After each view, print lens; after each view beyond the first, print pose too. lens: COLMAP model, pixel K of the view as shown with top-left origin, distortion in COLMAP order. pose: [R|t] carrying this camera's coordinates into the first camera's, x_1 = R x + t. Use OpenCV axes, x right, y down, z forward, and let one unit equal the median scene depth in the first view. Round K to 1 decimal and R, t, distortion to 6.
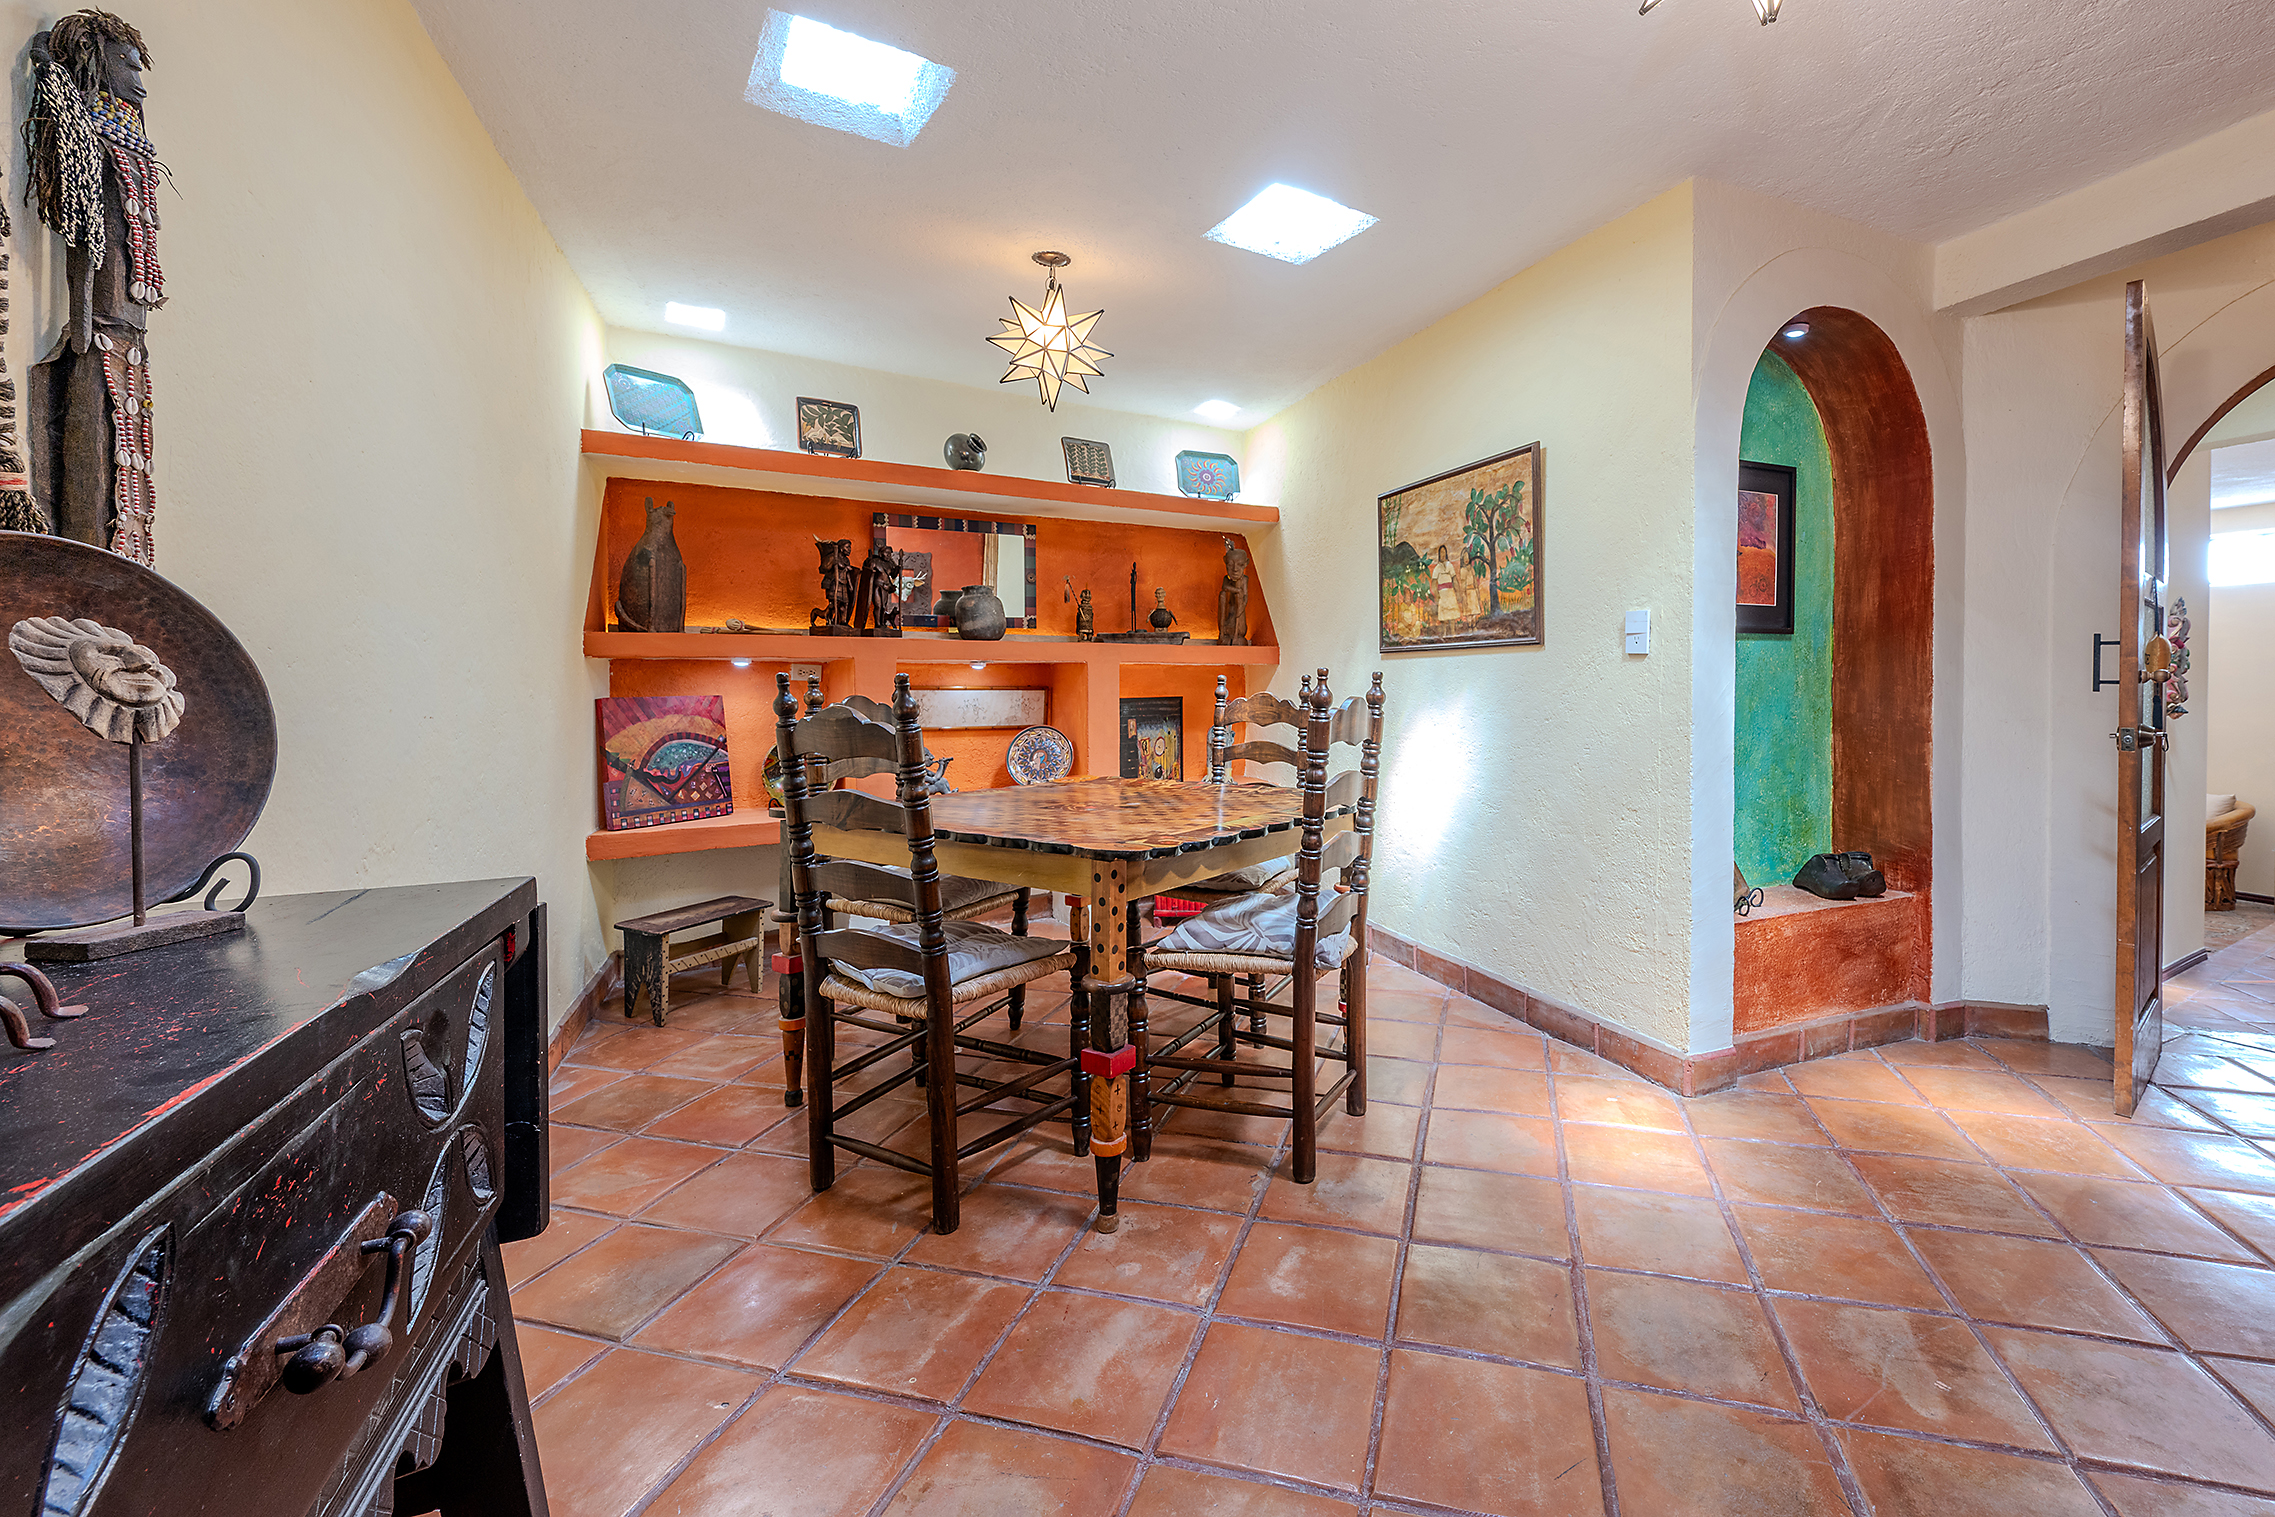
lens RADIAL K [[952.5, 0, 1216.8], [0, 952.5, 699.5], [0, 0, 1]] dist [-0.001612, -0.000075]
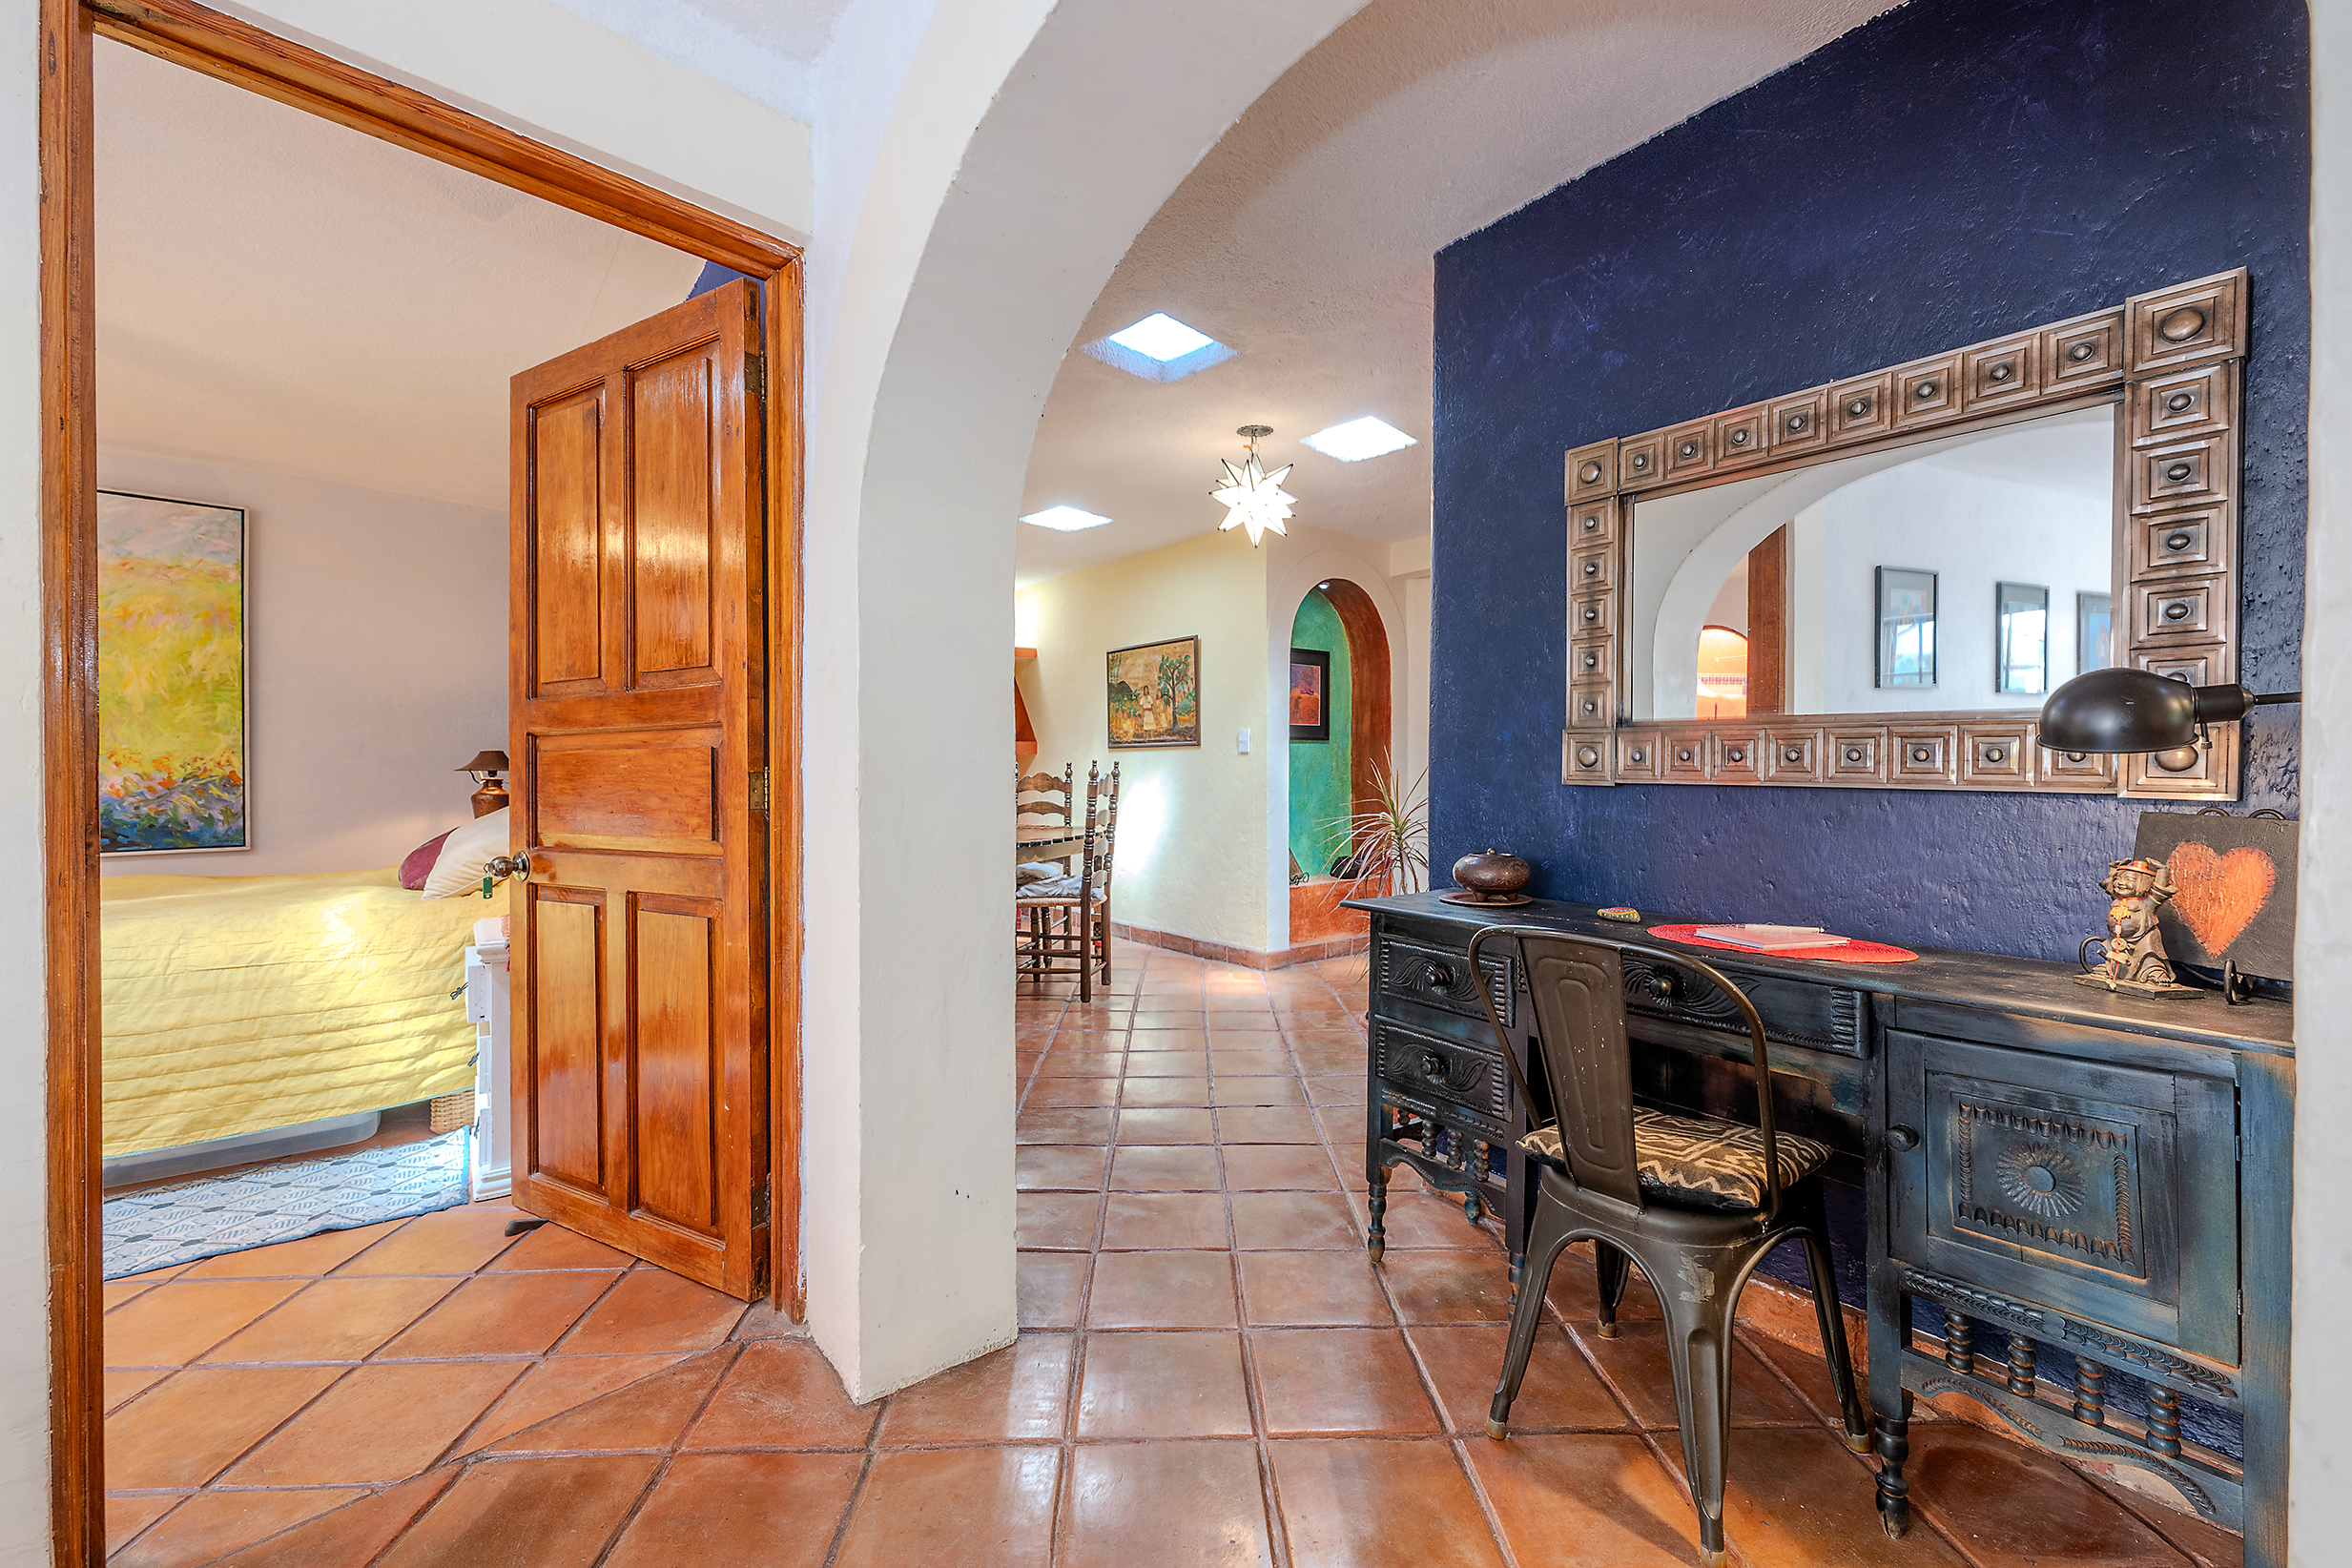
lens RADIAL K [[967.8, 0, 1181.6], [0, 967.8, 770.5], [0, 0, 1]] dist [0.003012, 0.000389]
pose [[0.962050, -0.001416, 0.272869, -0.193561], [0.004780, 0.999921, -0.011666, 0.011442], [-0.272831, 0.012528, 0.961980, -0.756496]]
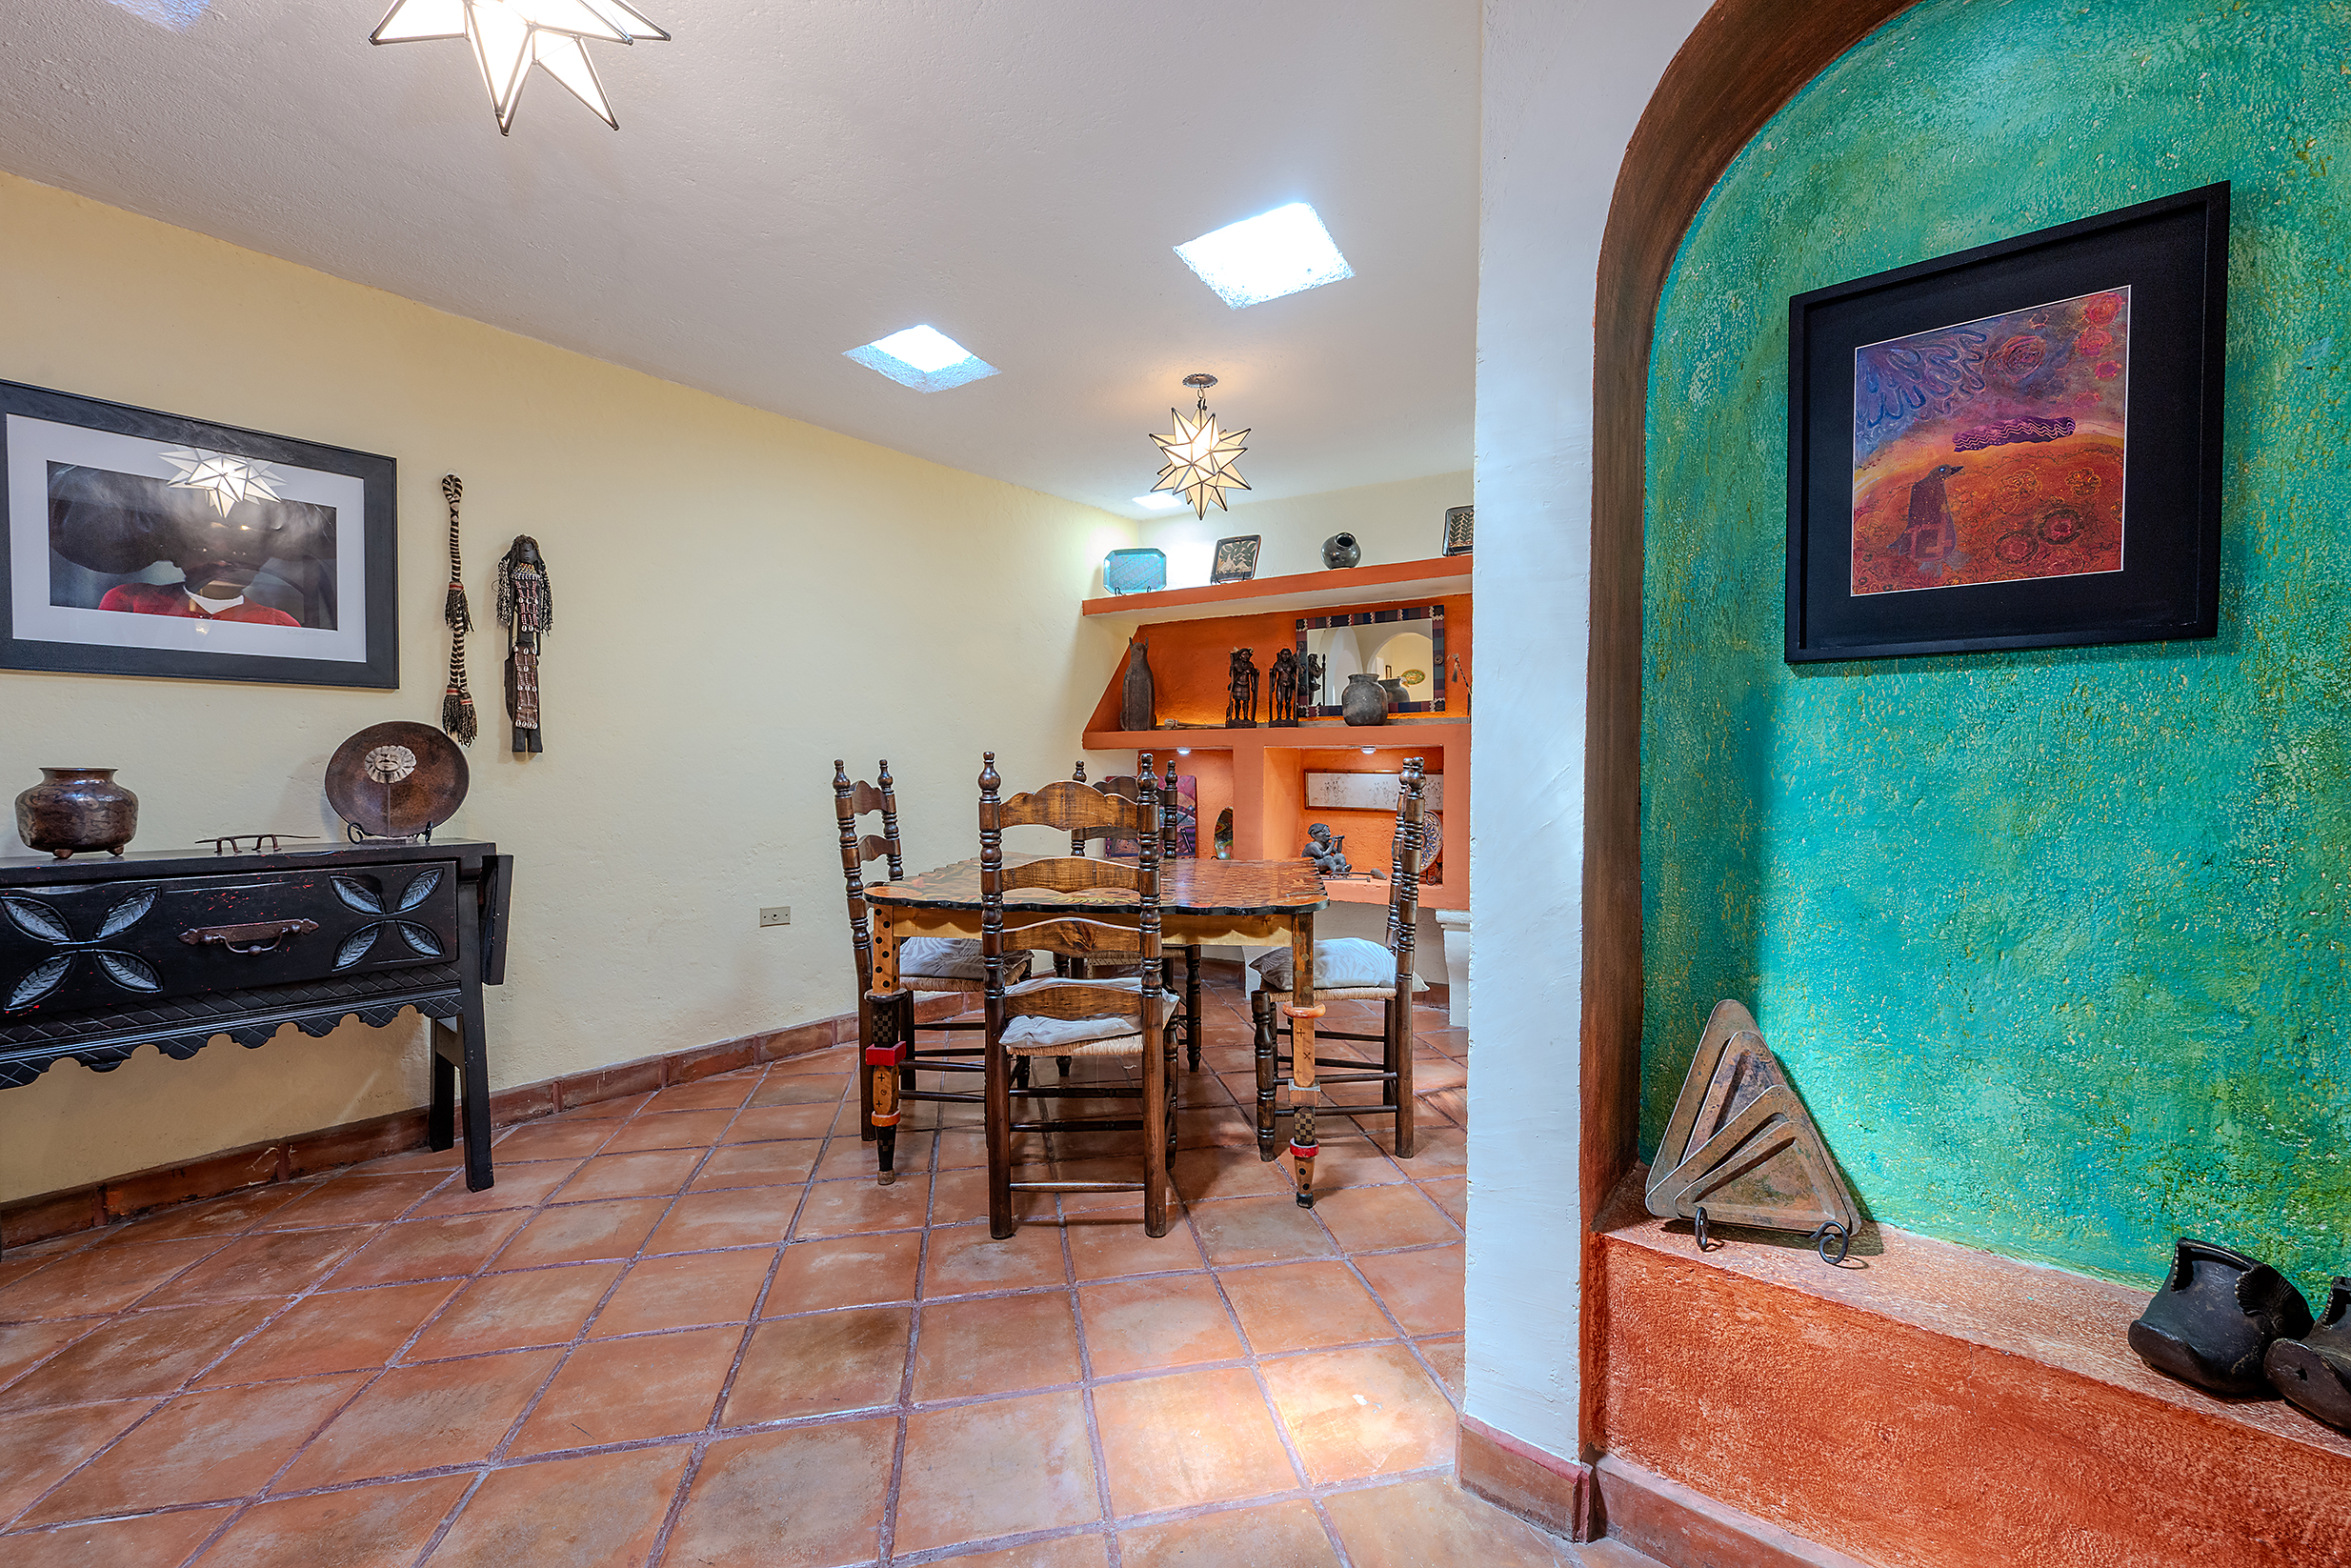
lens RADIAL K [[889.3, 0, 1172.7], [0, 889.3, 786.6], [0, 0, 1]] dist [-0.001030, -0.000138]
pose [[0.479704, 0.020355, -0.877194, 0.725215], [-0.016554, 0.999763, 0.014146, -0.007683], [0.877274, 0.007735, 0.479927, 0.484023]]
